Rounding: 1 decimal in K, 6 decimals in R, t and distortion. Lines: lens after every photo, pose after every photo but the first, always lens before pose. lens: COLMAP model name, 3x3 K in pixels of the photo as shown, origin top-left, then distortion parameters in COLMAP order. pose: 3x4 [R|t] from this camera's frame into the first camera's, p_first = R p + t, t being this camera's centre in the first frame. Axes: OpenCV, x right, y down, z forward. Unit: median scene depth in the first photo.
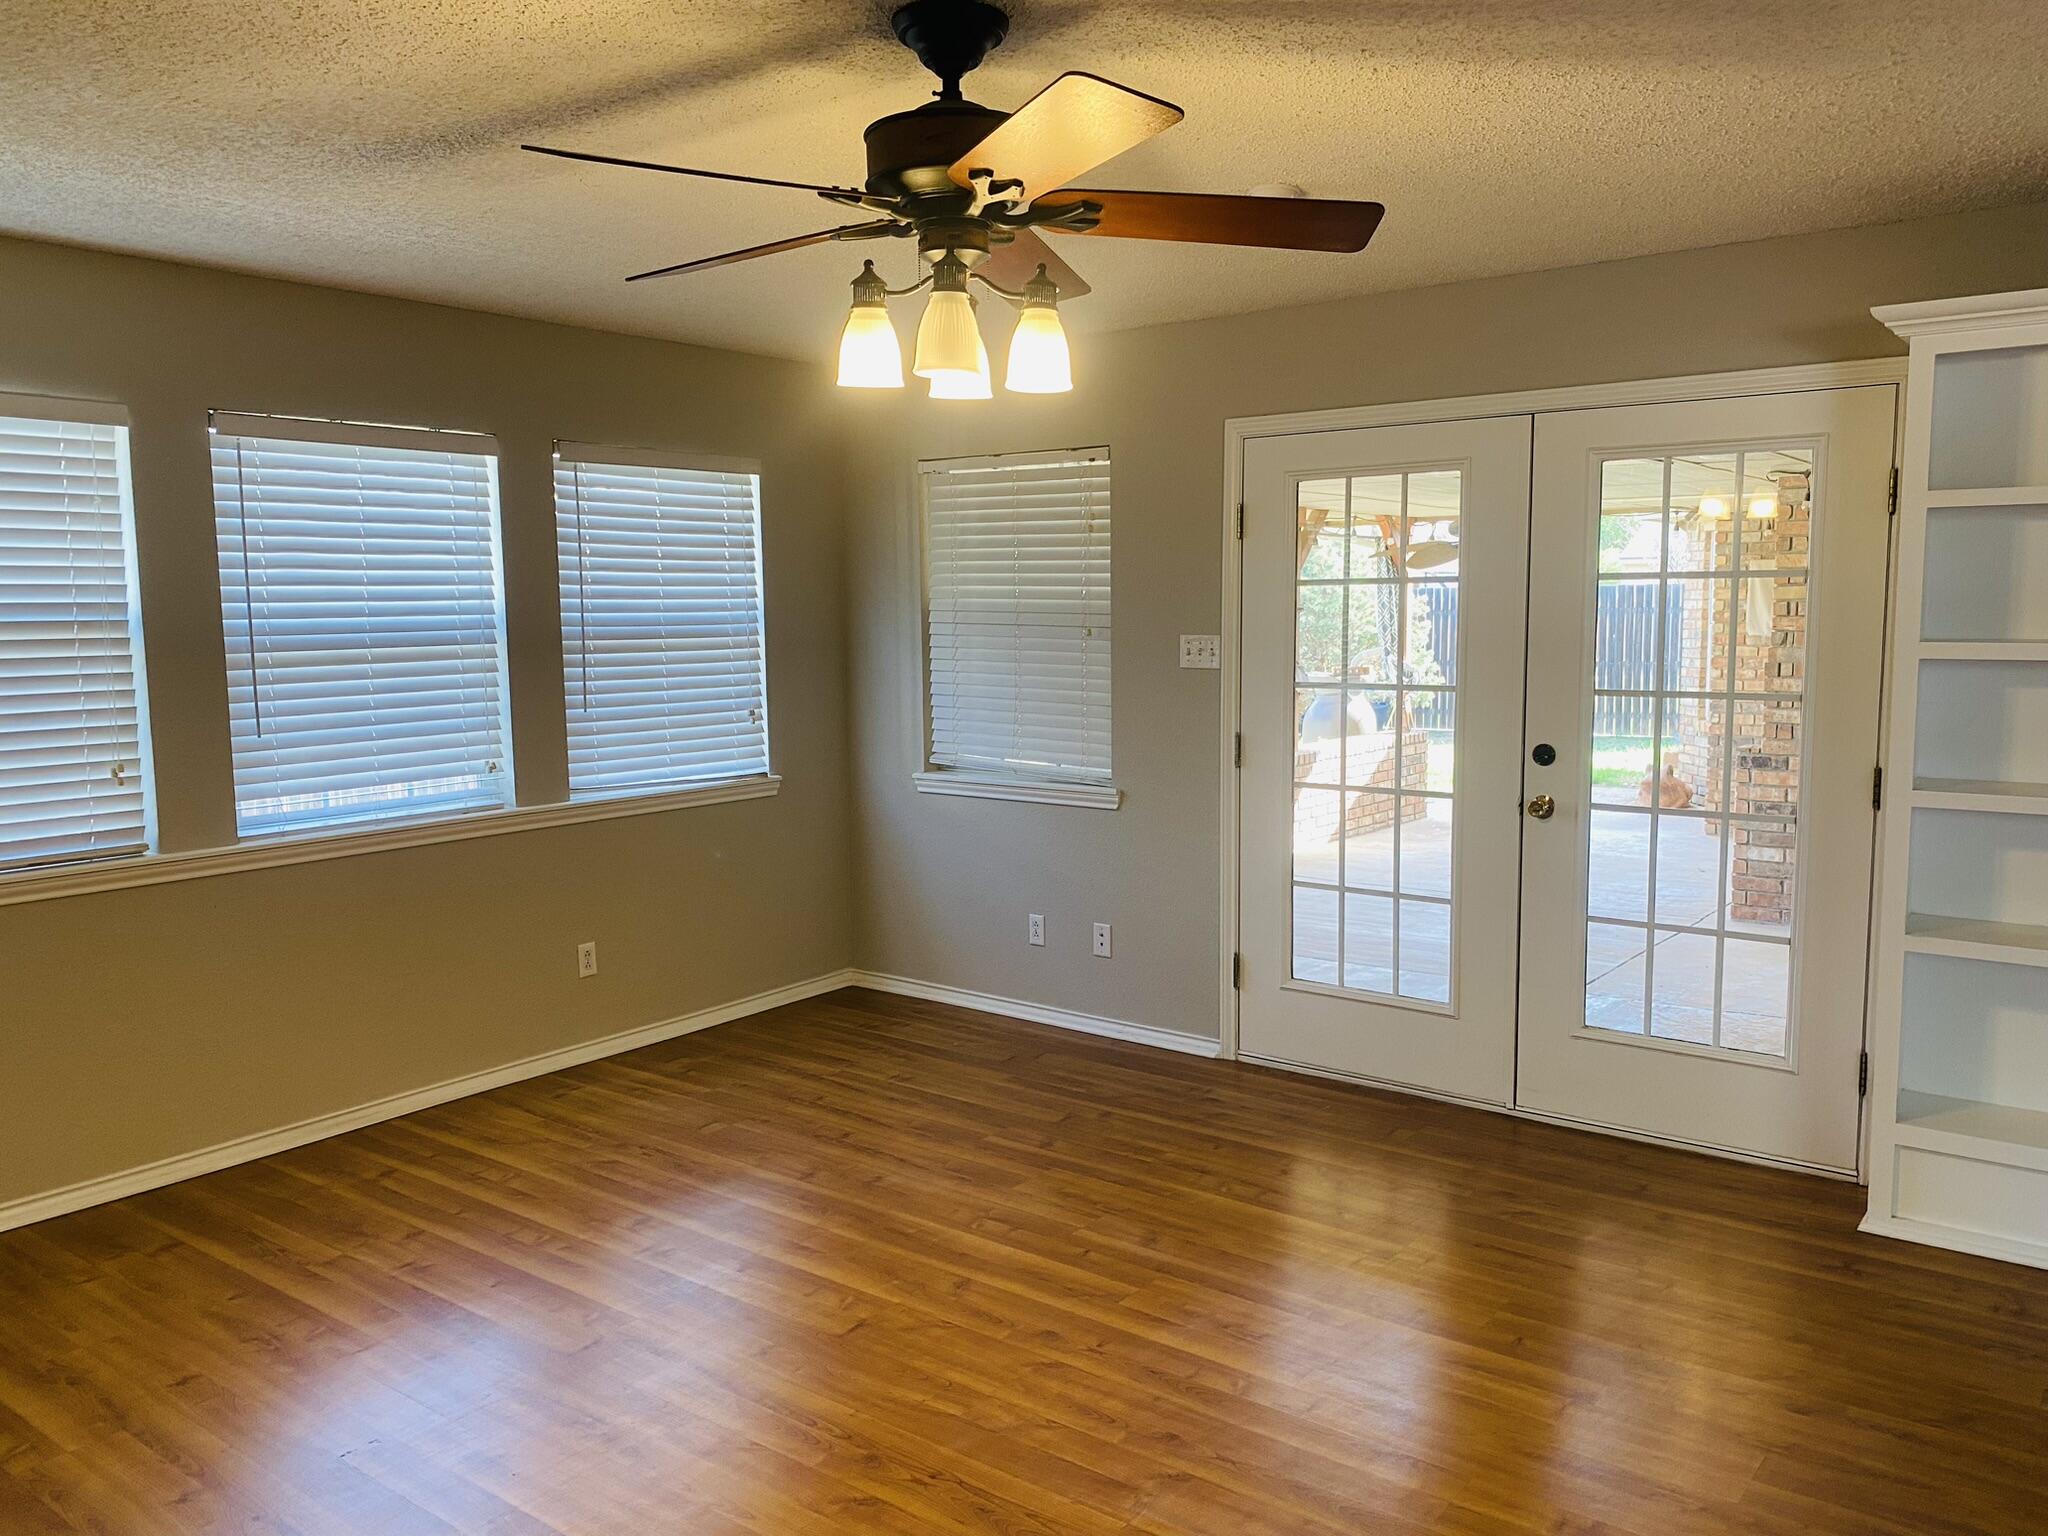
lens RADIAL K [[1568.0, 0, 1042.5], [0, 1568.0, 772.2], [0, 0, 1]] dist [0.009440, 0.006357]
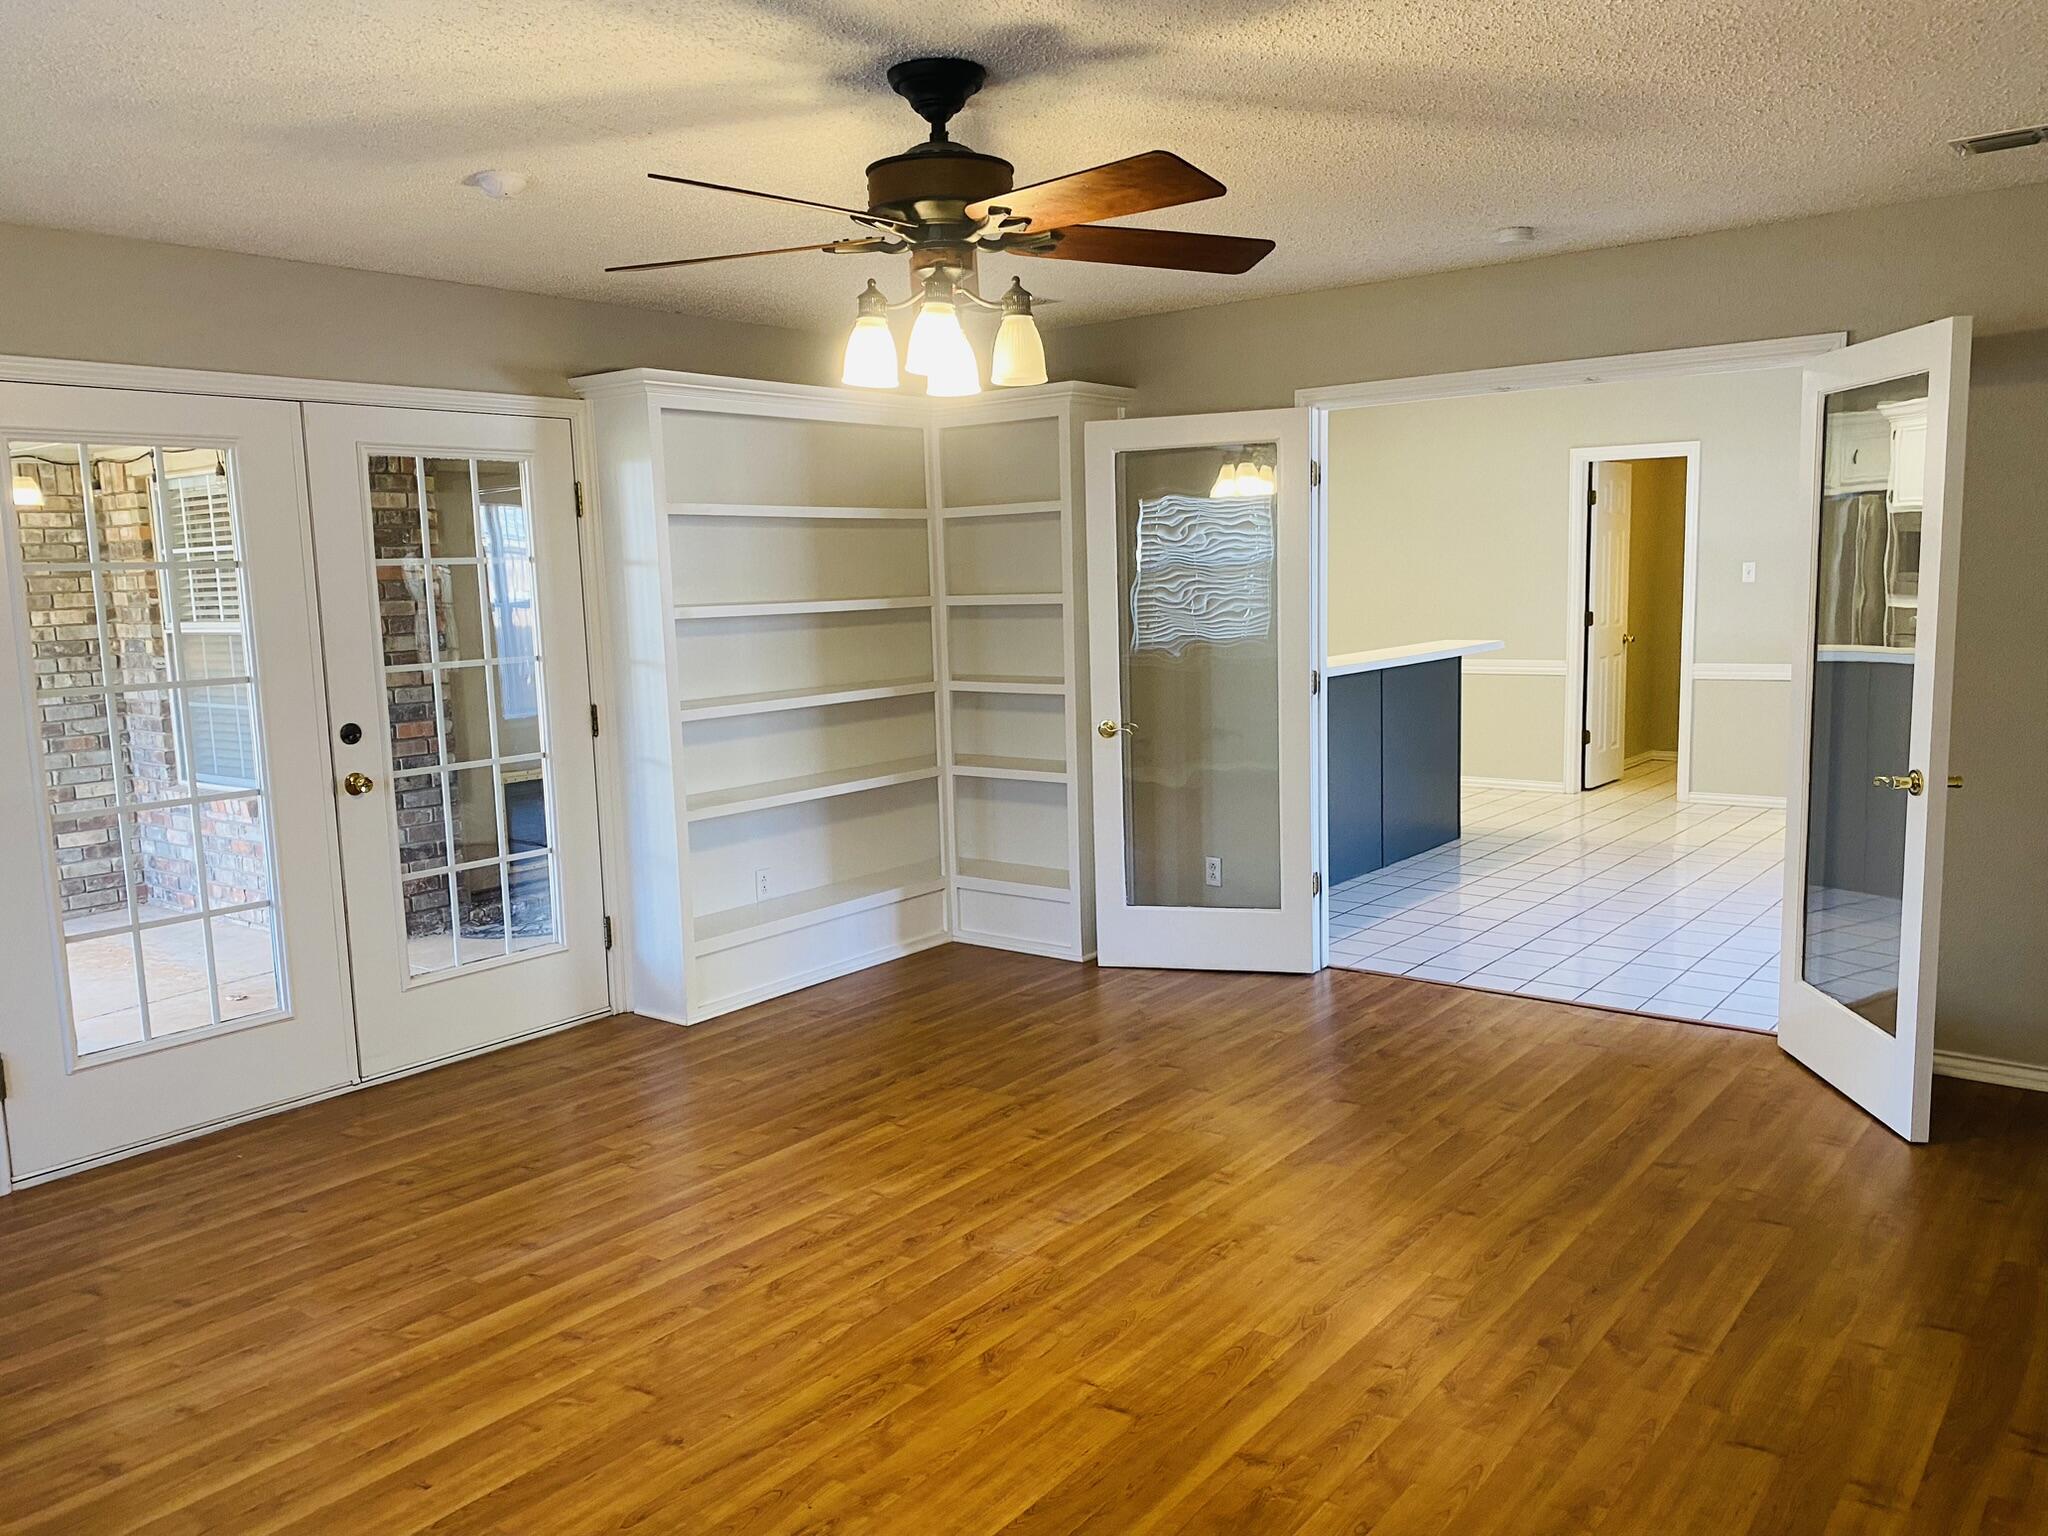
lens RADIAL K [[1568.0, 0, 1042.5], [0, 1568.0, 772.2], [0, 0, 1]] dist [0.009440, 0.006357]
pose [[0.012672, -0.129471, 0.991502, -0.805291], [0.136832, 0.982478, 0.126544, -0.062735], [-0.990513, 0.134066, 0.030166, 0.588899]]
